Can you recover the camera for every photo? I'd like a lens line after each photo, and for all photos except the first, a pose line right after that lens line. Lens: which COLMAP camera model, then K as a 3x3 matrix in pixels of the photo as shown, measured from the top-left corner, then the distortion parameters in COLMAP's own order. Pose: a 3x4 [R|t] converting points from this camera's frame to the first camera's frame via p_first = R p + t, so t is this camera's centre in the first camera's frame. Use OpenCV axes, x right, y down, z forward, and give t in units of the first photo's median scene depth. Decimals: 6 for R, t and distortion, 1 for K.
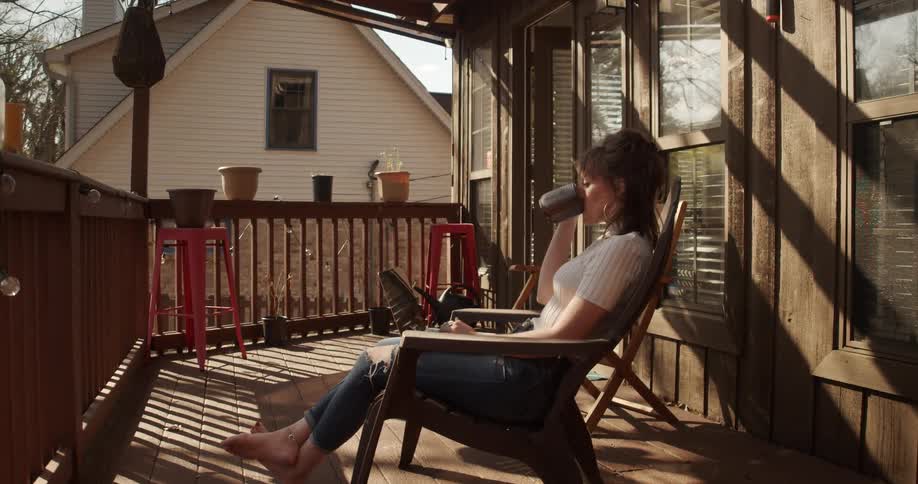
lens RADIAL K [[821.8, 0, 470.2], [0, 821.8, 242.7], [0, 0, 1]] dist [-0.111699, 0.015486]
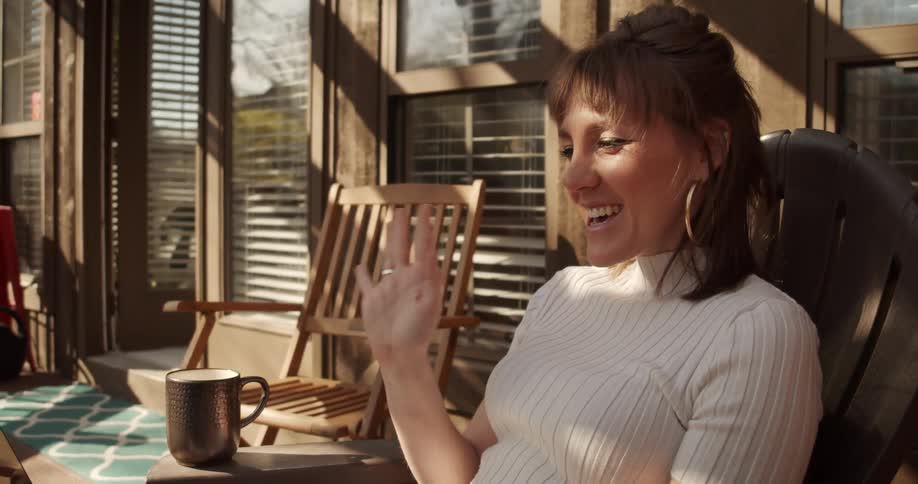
lens RADIAL K [[825.6, 0, 460.7], [0, 825.6, 252.8], [0, 0, 1]] dist [-0.133117, 0.066849]
pose [[0.835364, -0.022556, 0.549234, -0.045126], [-0.000633, 0.999118, 0.041994, -0.014230], [-0.549697, -0.035428, 0.834612, 0.309865]]
